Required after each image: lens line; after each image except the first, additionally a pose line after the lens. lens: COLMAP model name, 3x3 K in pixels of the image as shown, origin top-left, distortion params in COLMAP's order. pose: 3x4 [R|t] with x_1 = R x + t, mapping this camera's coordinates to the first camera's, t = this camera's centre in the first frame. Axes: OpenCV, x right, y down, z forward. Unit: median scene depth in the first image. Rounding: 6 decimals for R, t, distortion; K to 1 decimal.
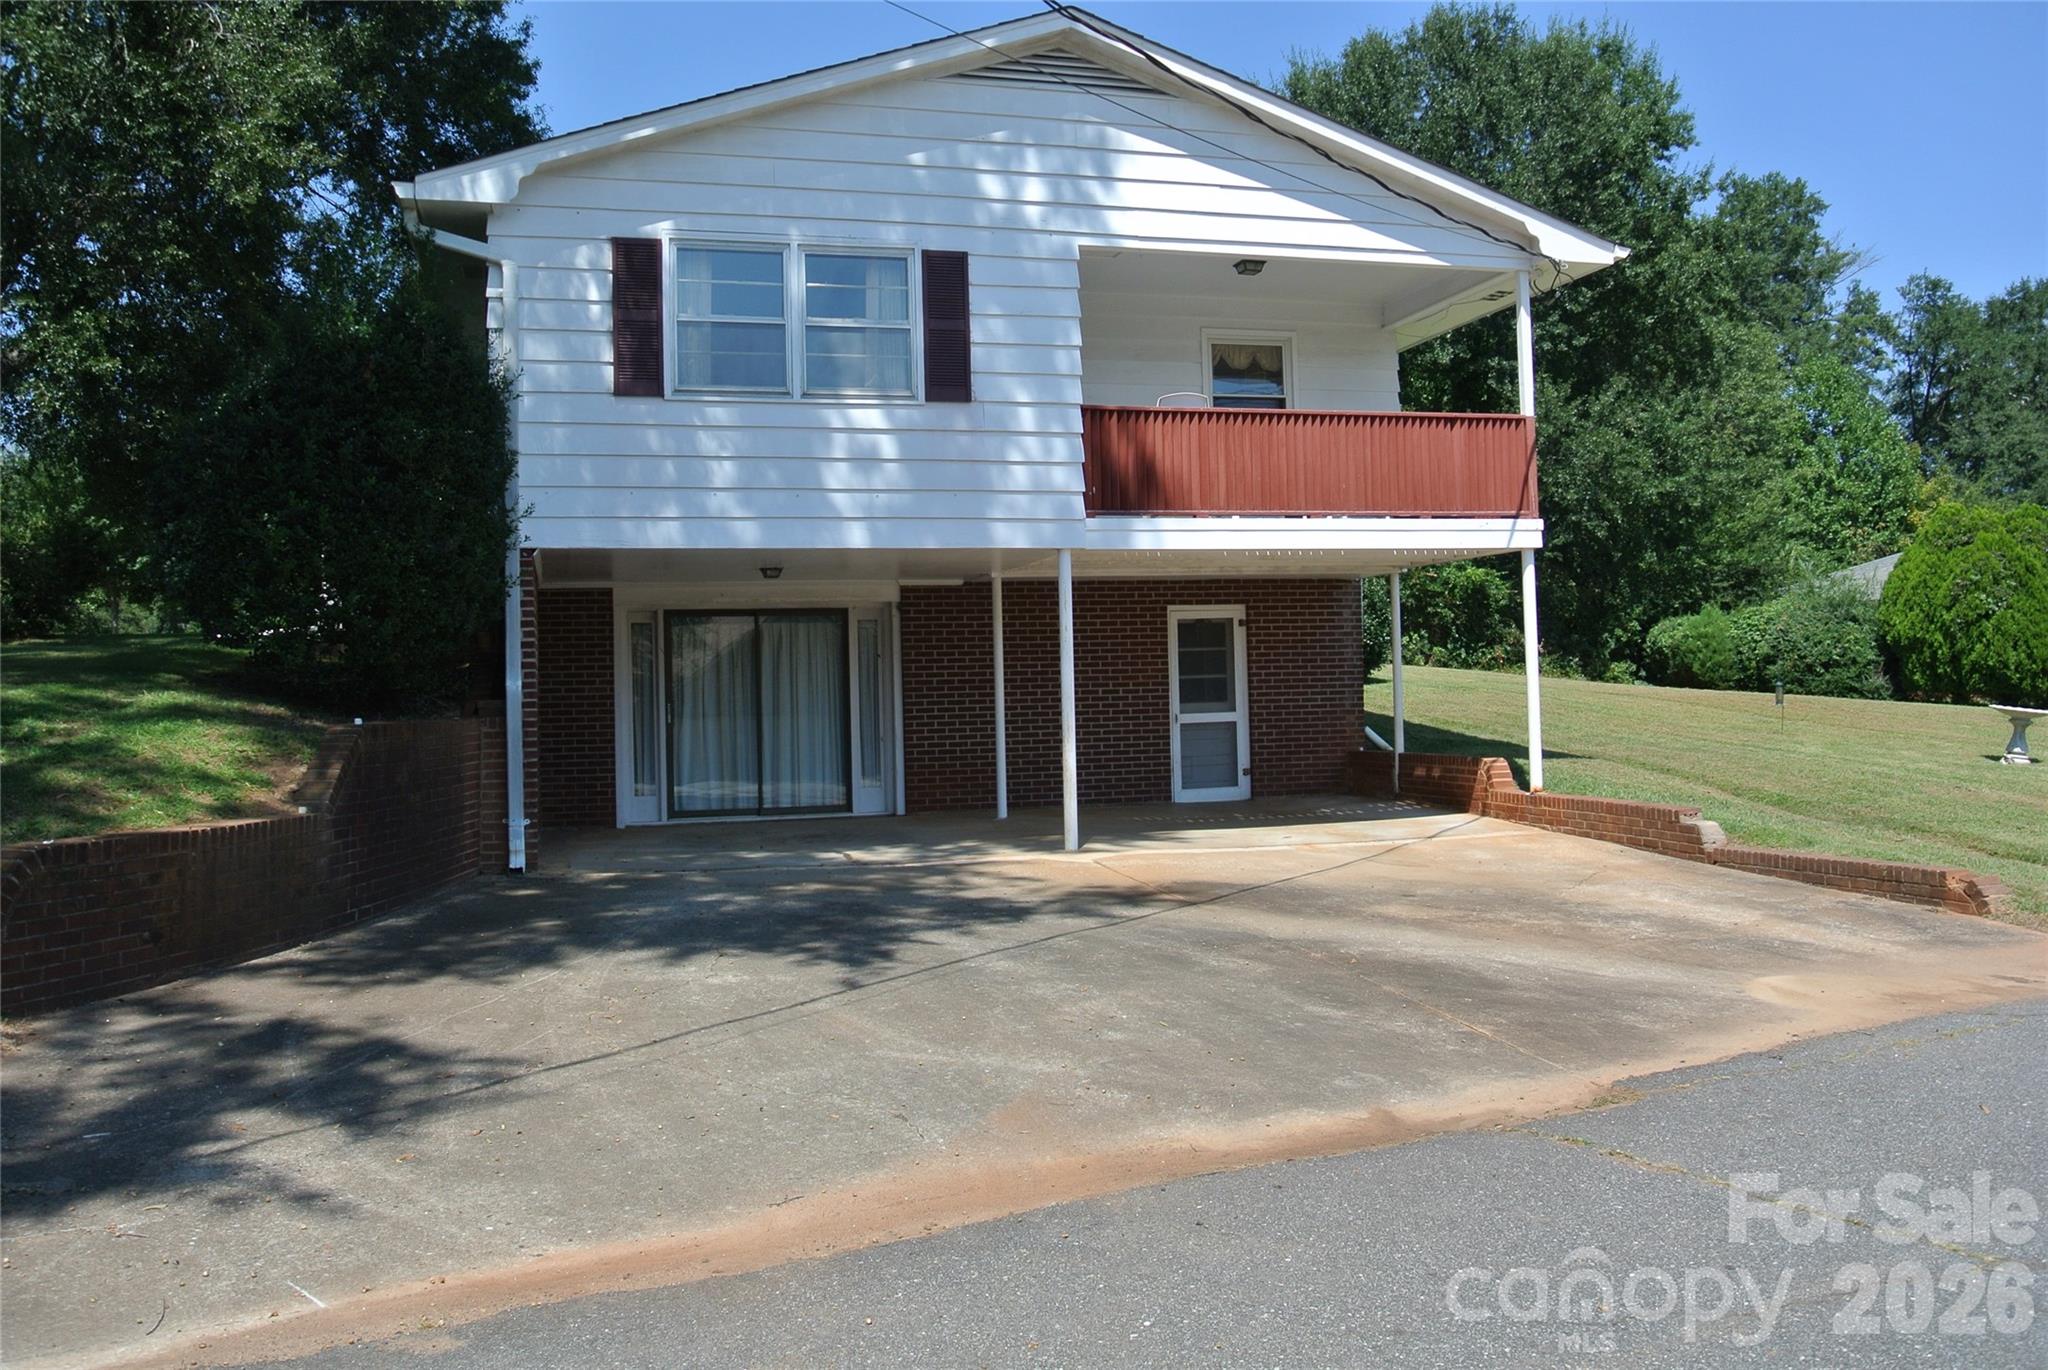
lens RADIAL K [[1652.4, 0, 1021.5], [0, 1652.4, 680.0], [0, 0, 1]] dist [-0.073903, 0.007960]
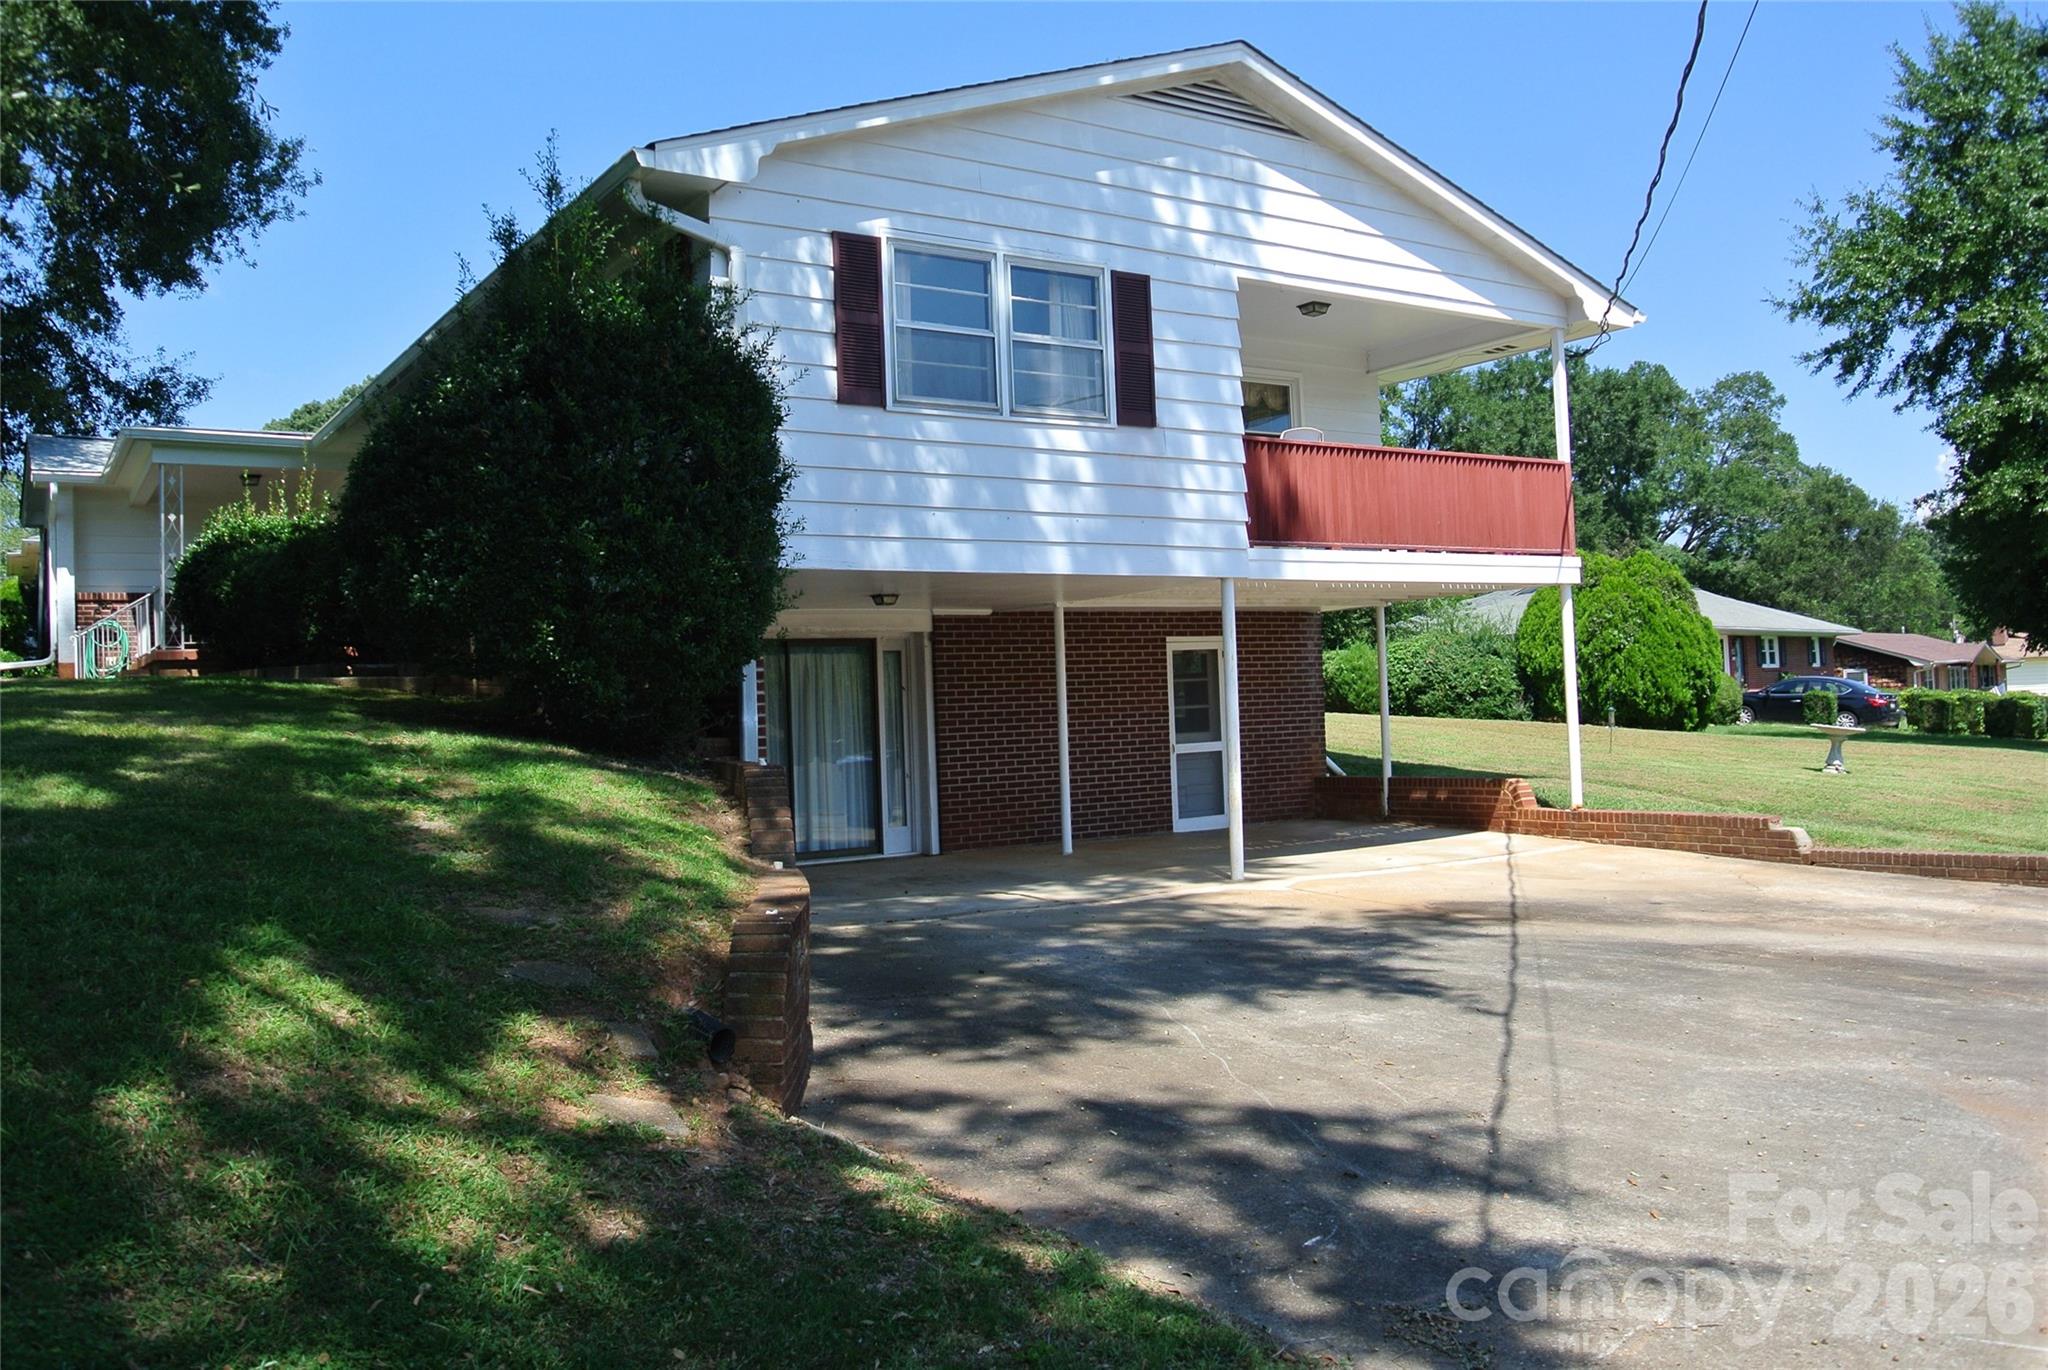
lens RADIAL K [[1652.4, 0, 1024.8], [0, 1652.4, 681.5], [0, 0, 1]] dist [-0.073903, 0.007960]
pose [[0.950866, -0.005812, 0.309549, -0.391925], [0.012665, 0.999717, -0.020133, 0.001729], [-0.309344, 0.023064, 0.950670, 0.087601]]
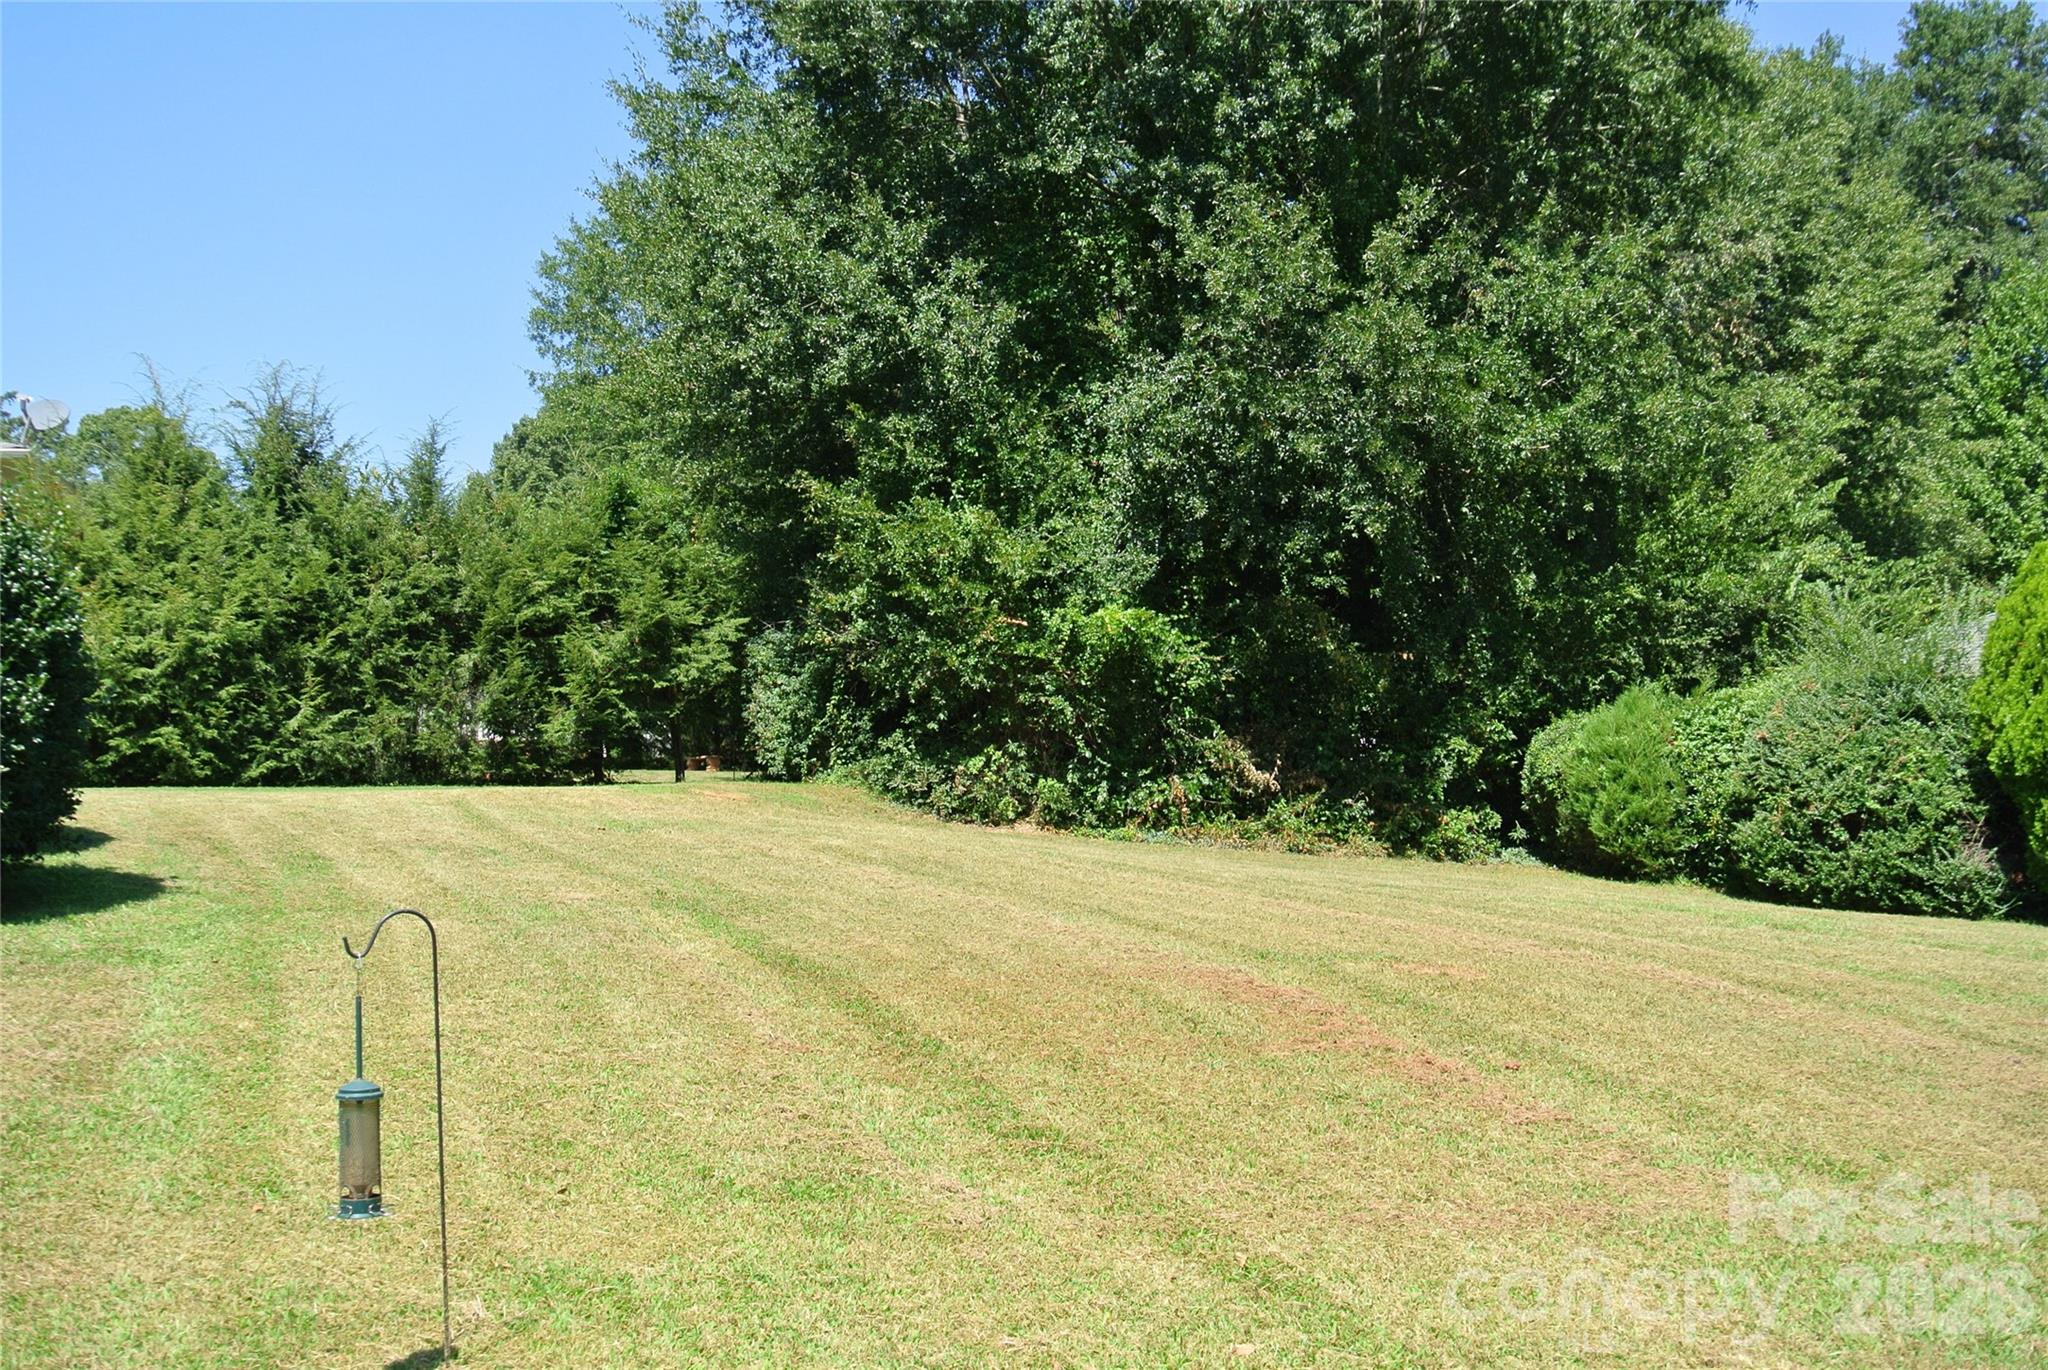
lens RADIAL K [[2223.6, 0, 1023.2], [0, 2223.6, 679.7], [0, 0, 1]] dist [-0.044173, 0.000000]
pose [[0.999723, -0.003126, -0.023323, 0.812506], [0.001824, 0.998450, -0.055631, -0.041136], [0.023461, 0.055573, 0.998179, 1.158750]]
